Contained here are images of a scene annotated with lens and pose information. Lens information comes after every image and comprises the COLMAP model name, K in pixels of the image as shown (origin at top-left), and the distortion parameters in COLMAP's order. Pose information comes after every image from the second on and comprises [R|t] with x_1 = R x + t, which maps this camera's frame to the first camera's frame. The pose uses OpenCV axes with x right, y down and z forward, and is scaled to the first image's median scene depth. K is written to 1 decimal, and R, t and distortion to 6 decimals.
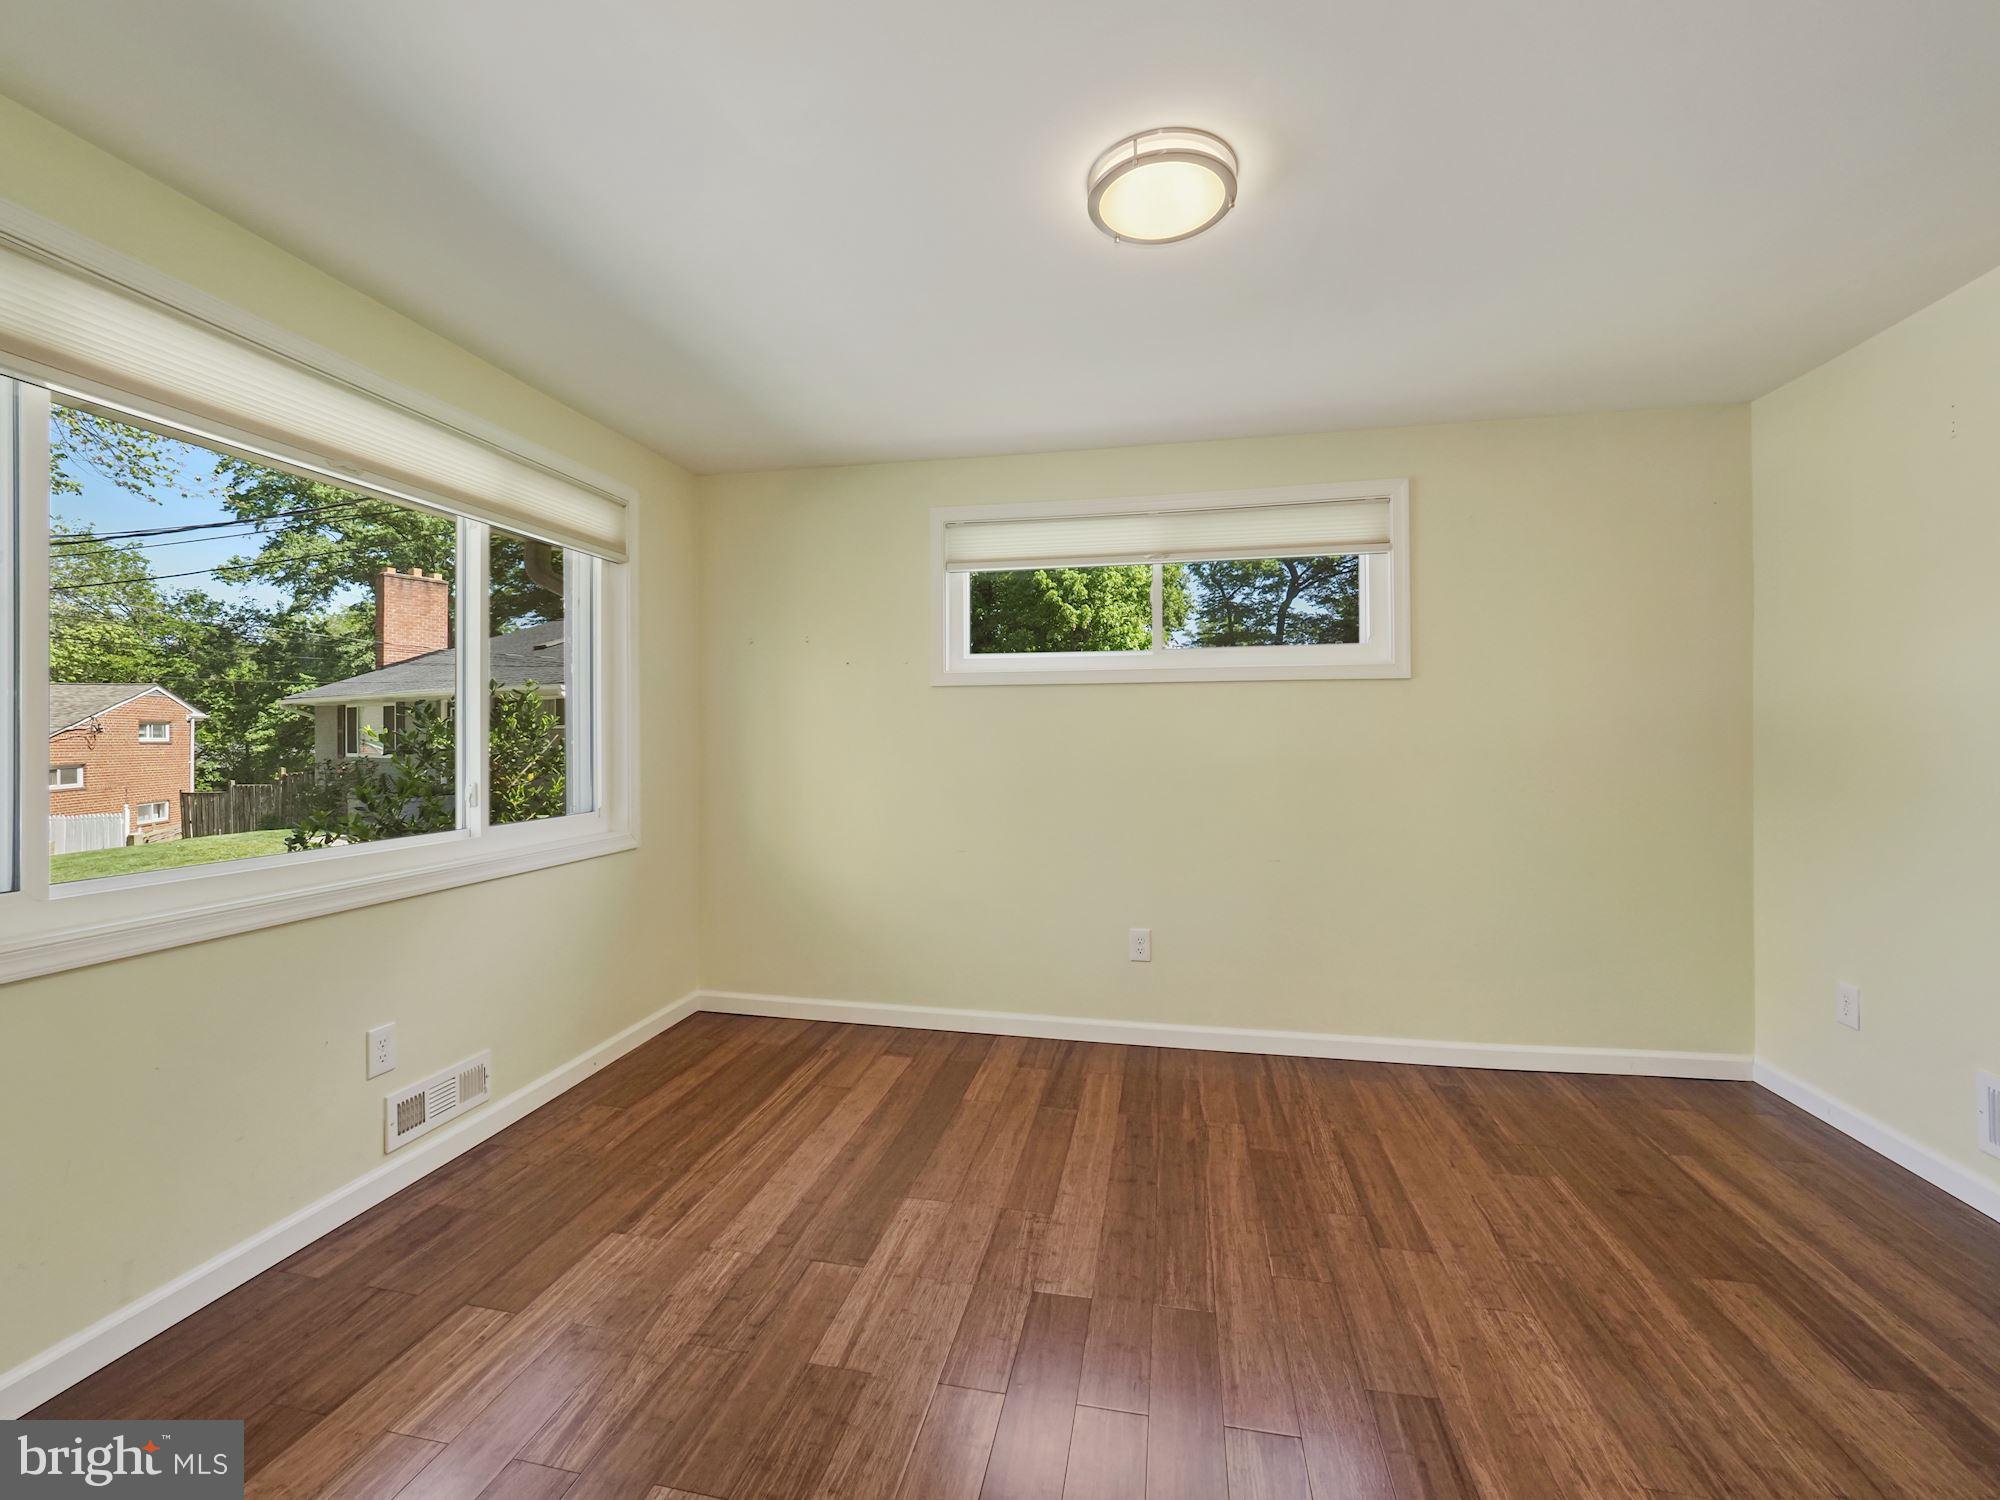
lens RADIAL K [[850.2, 0, 994.6], [0, 850.2, 738.2], [0, 0, 1]] dist [-0.008403, -0.000838]
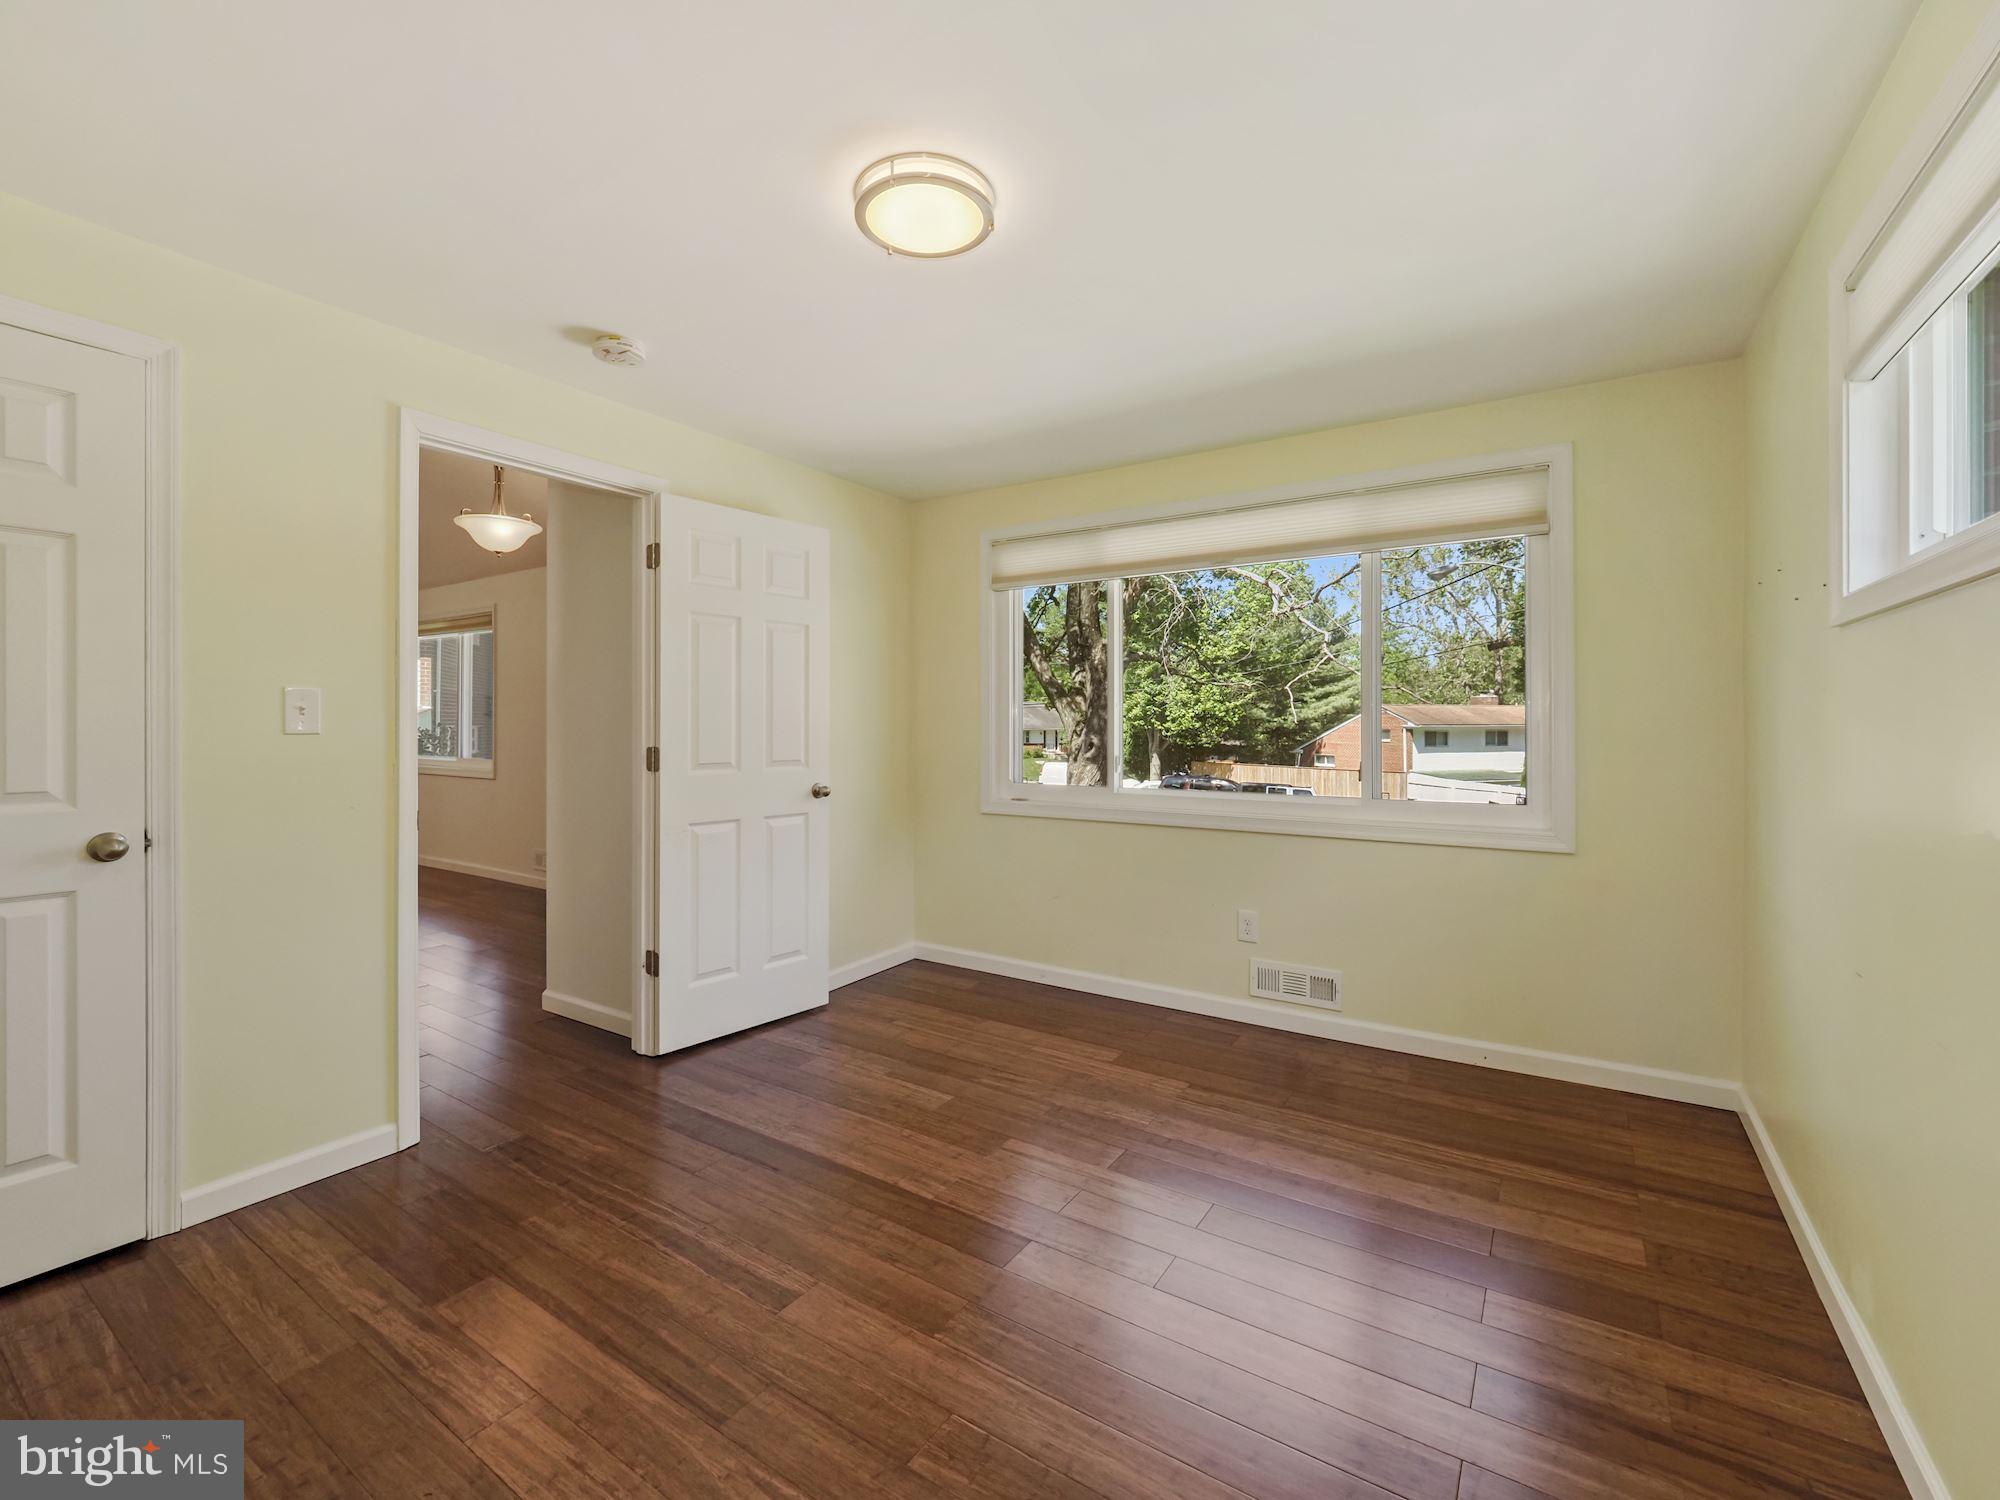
lens RADIAL K [[850.2, 0, 989.4], [0, 850.2, 734.6], [0, 0, 1]] dist [-0.008403, -0.000838]
pose [[-0.377020, 0.014054, -0.926098, 0.790773], [-0.000815, 0.999879, 0.015506, -0.007339], [0.926205, 0.006601, -0.376963, 1.011931]]
